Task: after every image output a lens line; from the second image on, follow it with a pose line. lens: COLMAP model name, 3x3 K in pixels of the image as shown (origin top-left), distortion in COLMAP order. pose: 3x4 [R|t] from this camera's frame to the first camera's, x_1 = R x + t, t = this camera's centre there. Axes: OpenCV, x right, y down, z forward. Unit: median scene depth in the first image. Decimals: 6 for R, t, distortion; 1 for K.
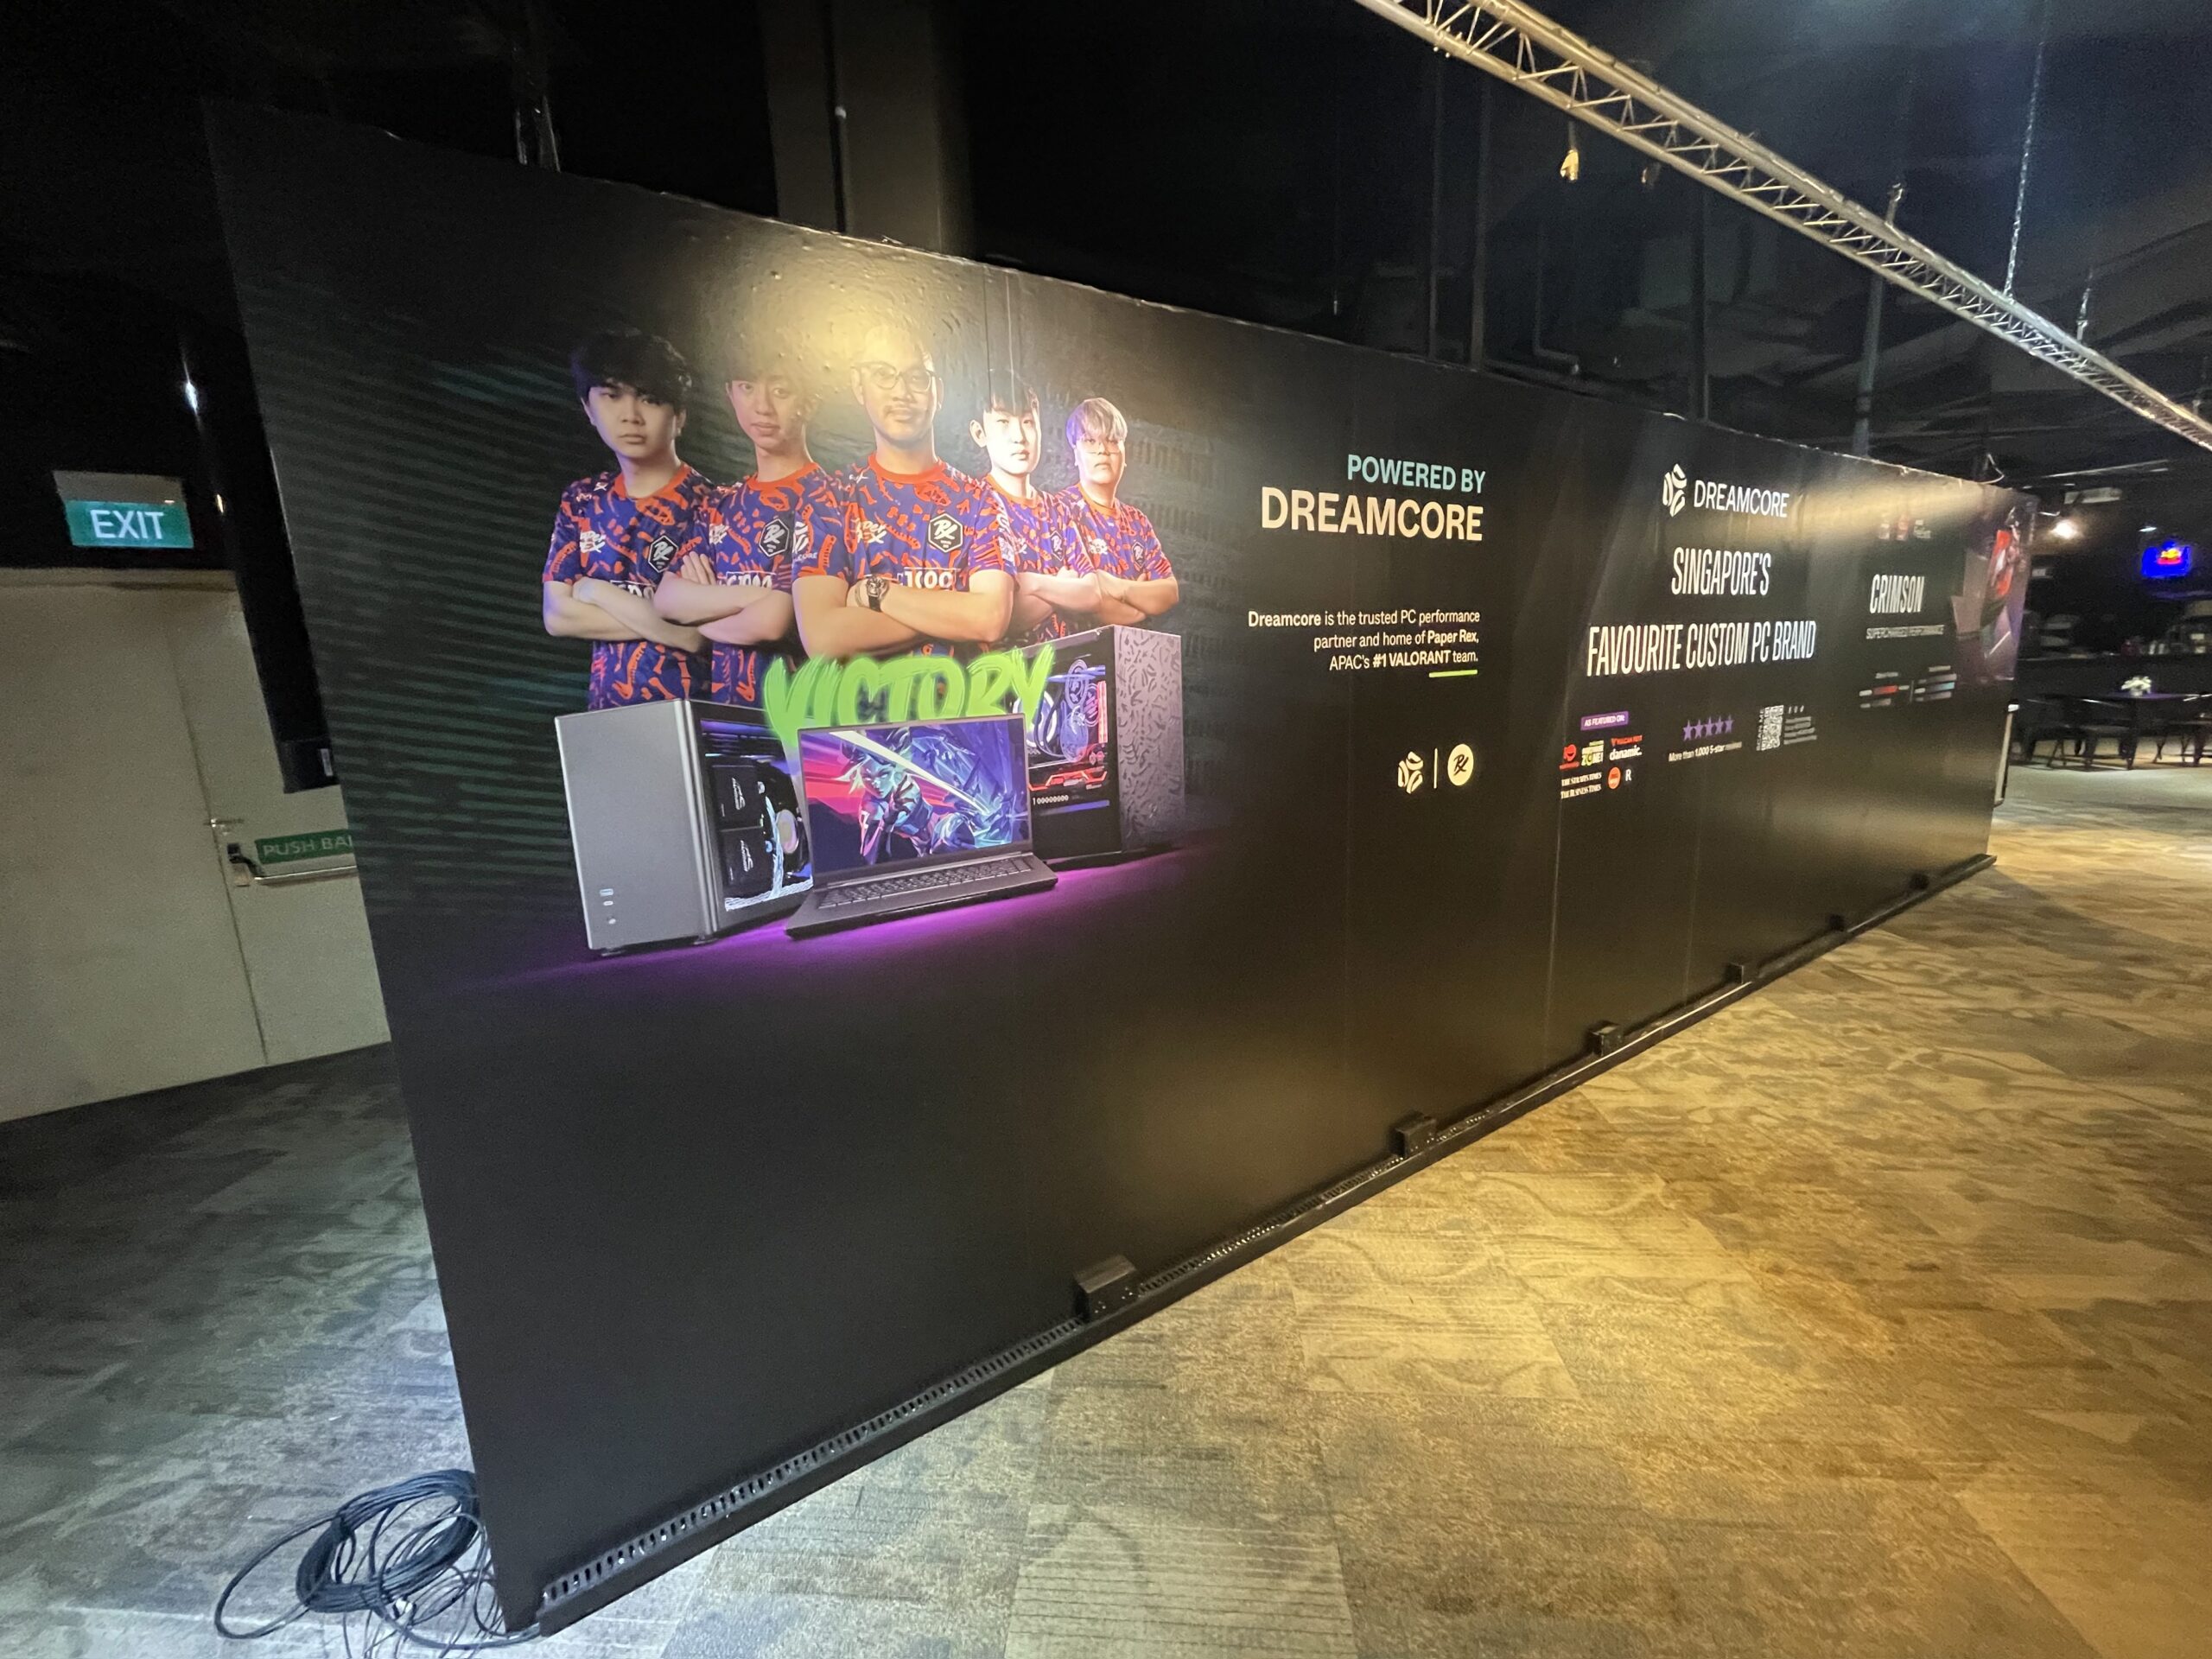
lens RADIAL K [[893.7, 0, 1097.1], [0, 893.7, 826.3], [0, 0, 1]] dist [-0.005691, 0.002272]
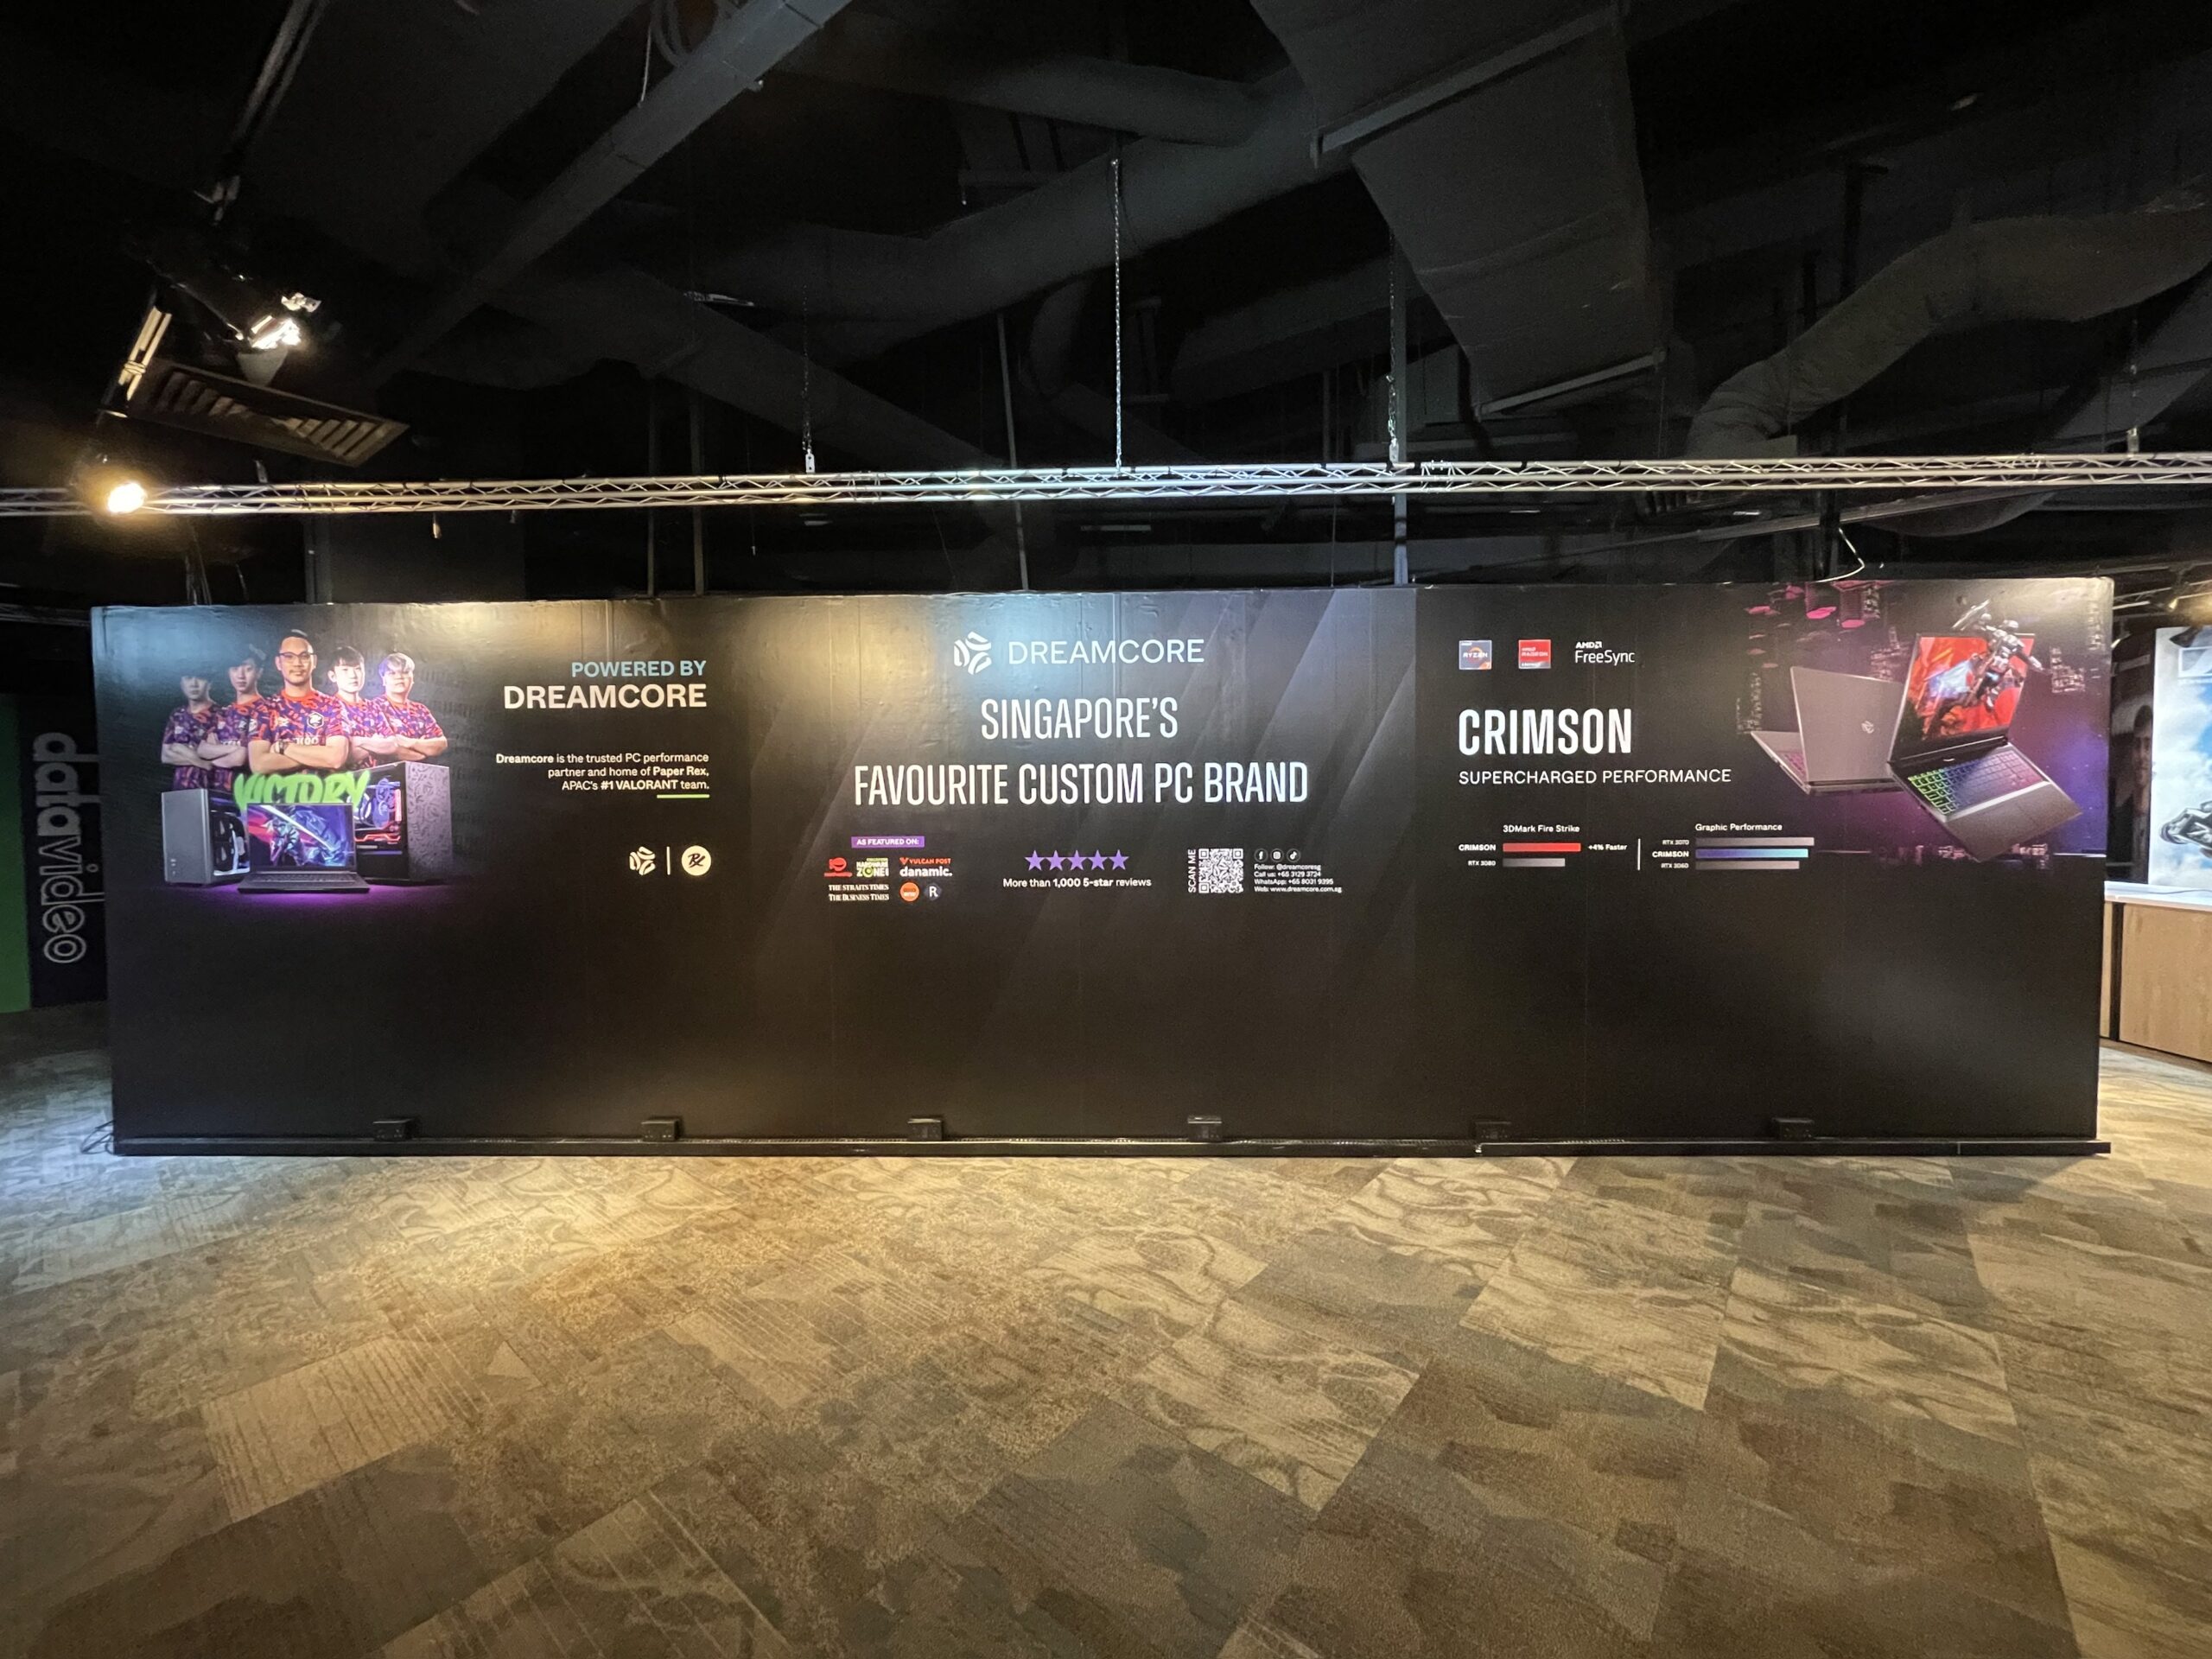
lens RADIAL K [[893.7, 0, 1098.8], [0, 893.7, 826.2], [0, 0, 1]] dist [-0.005691, 0.002272]
pose [[0.823367, 0.054020, -0.564933, 2.039684], [-0.131292, 0.986585, -0.097013, -0.082035], [0.552114, 0.154048, 0.819414, 0.224377]]
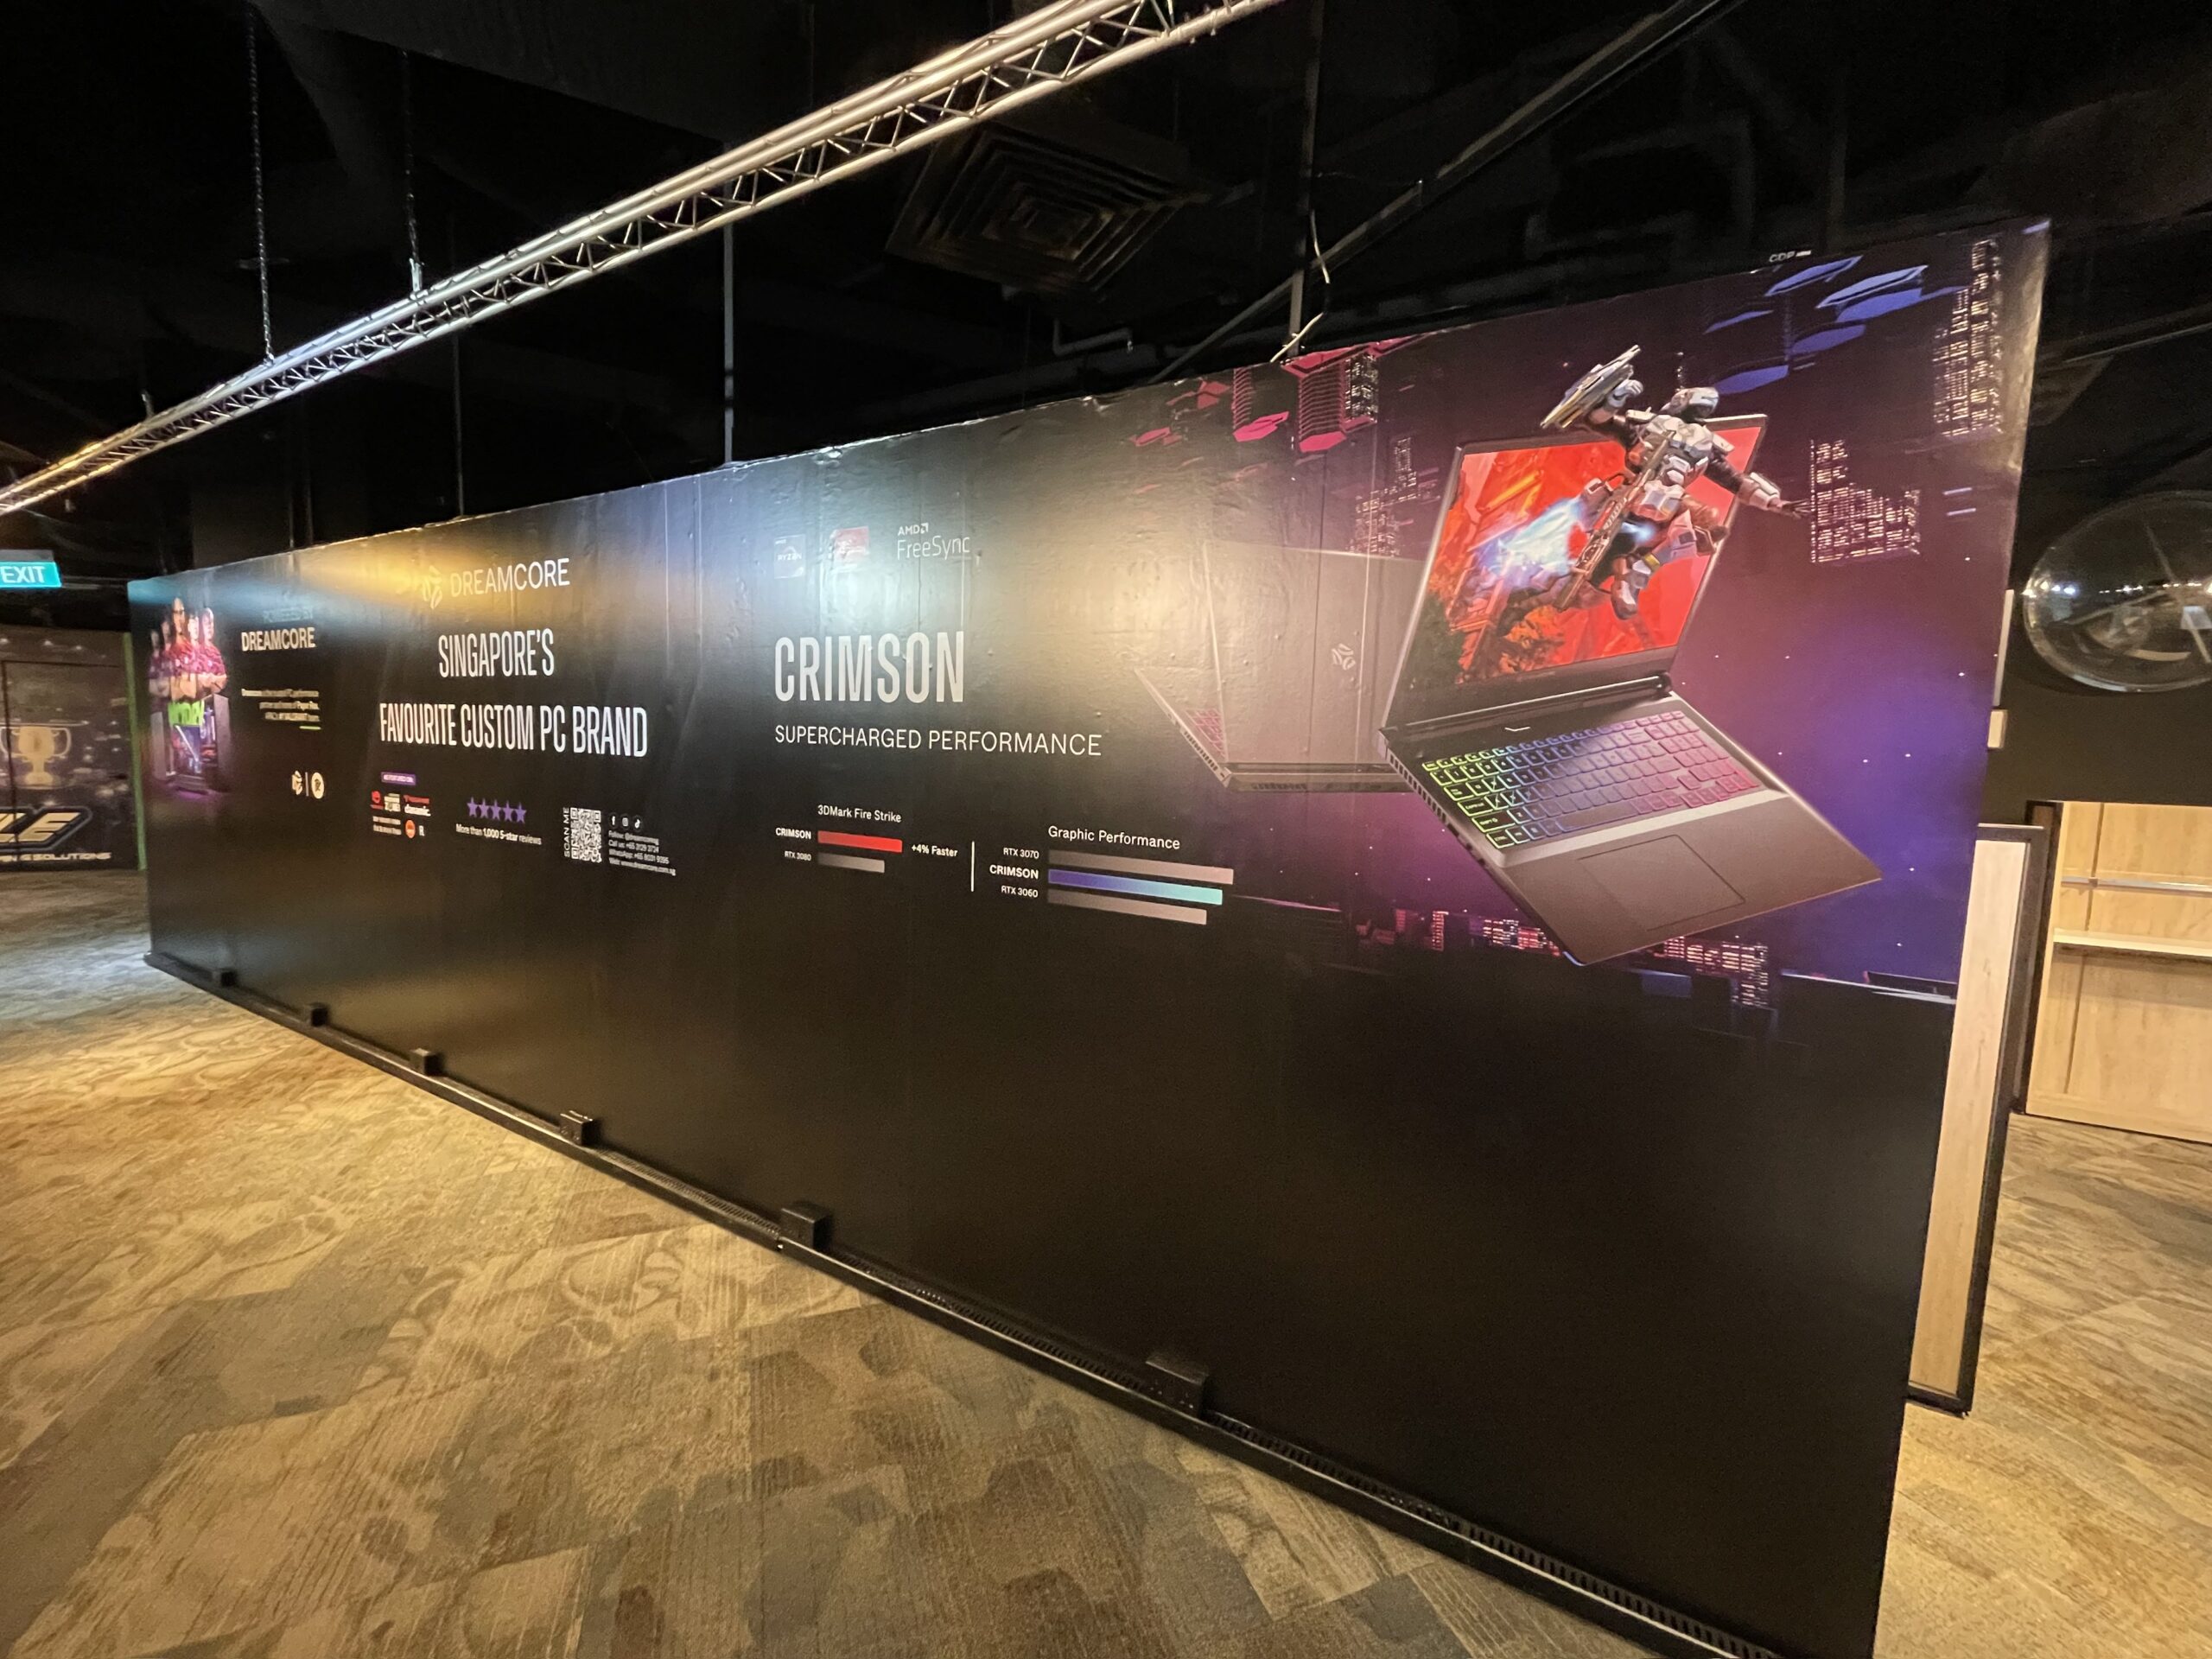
lens RADIAL K [[893.7, 0, 1102.4], [0, 893.7, 828.4], [0, 0, 1]] dist [-0.005691, 0.002272]
pose [[0.446673, 0.142432, -0.883287, 2.889456], [-0.217548, 0.974908, 0.047193, -0.441464], [0.867845, 0.171078, 0.466451, 1.760757]]
